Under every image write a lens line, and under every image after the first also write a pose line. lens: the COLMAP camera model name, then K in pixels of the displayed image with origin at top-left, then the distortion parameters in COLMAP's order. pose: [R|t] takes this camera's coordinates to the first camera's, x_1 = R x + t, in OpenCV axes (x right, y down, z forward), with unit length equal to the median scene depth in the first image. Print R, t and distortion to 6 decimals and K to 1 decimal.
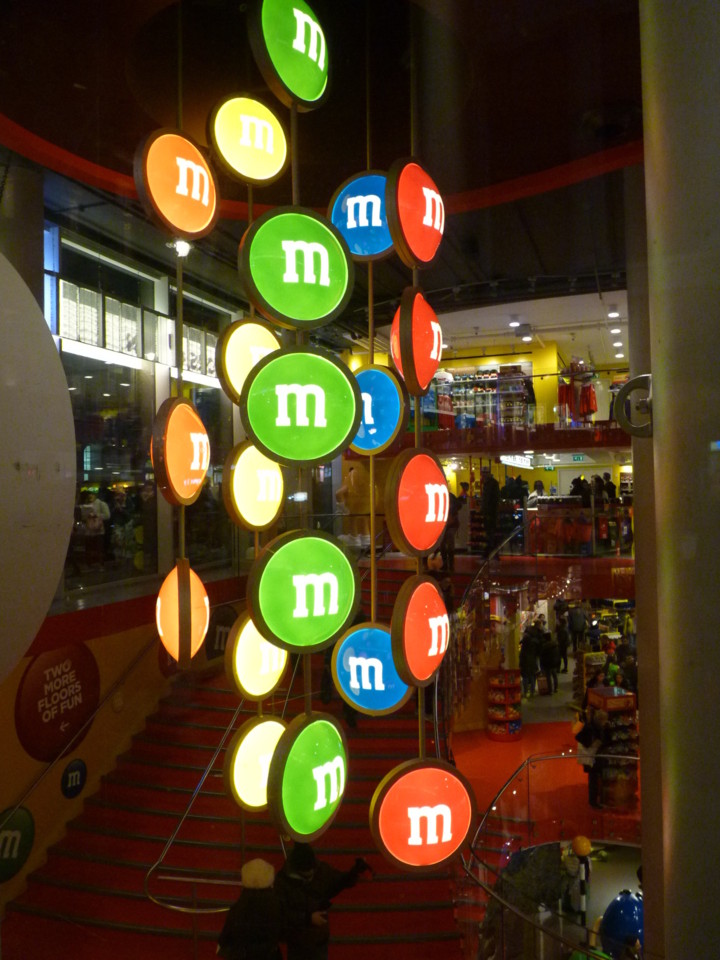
lens RADIAL K [[750.2, 0, 360.0], [0, 750.2, 480.0], [0, 0, 1]] dist [-0.104513, -0.002175]
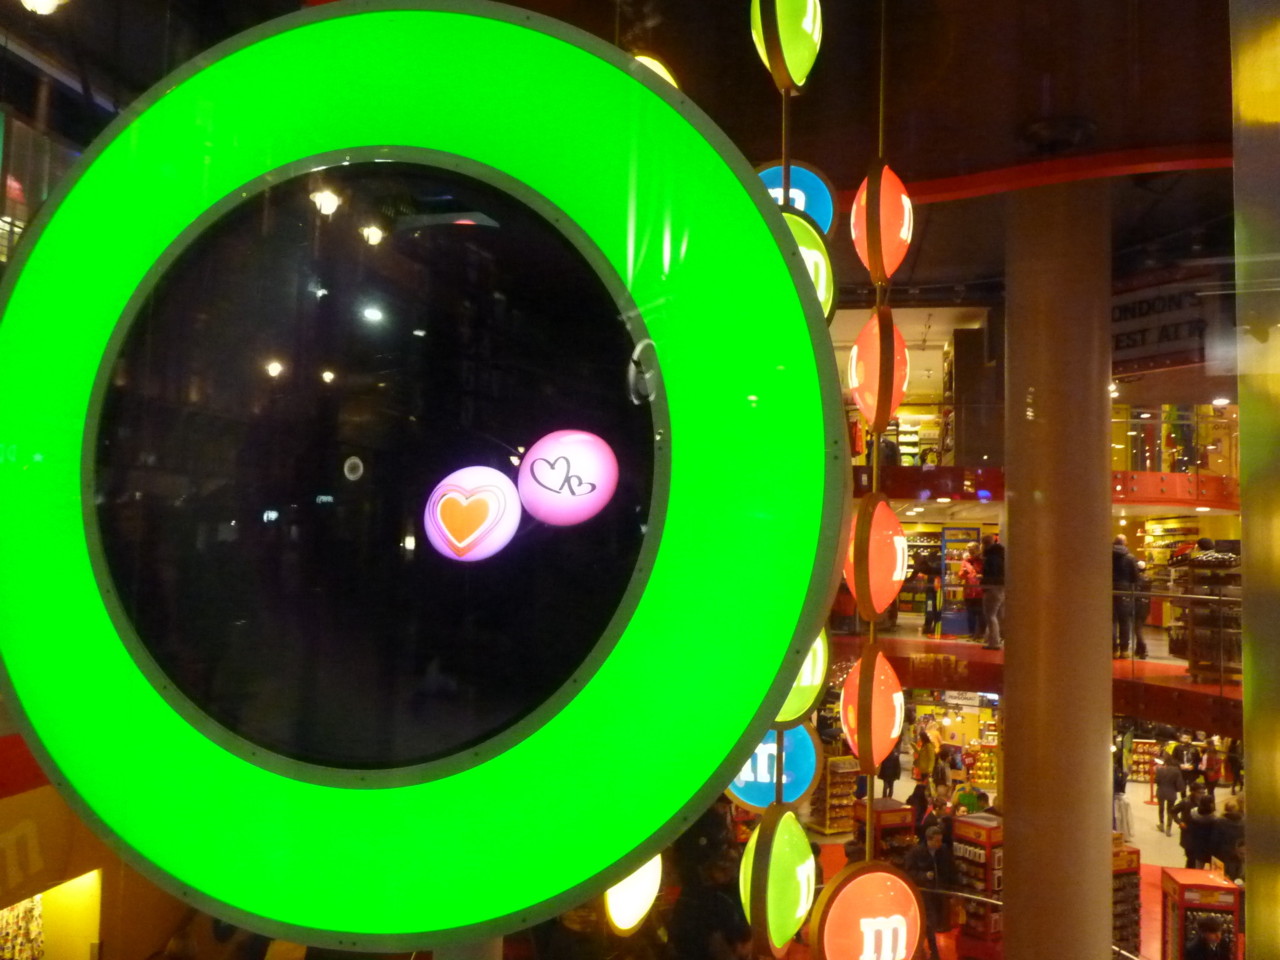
lens RADIAL K [[1000.2, 0, 640.0], [0, 1000.2, 480.0], [0, 0, 1]] dist [-0.104513, -0.002175]
pose [[0.983077, 0.064776, 0.171359, -0.391607], [-0.056852, 0.997092, -0.050755, 0.015345], [-0.174148, 0.040154, 0.983900, -0.070486]]
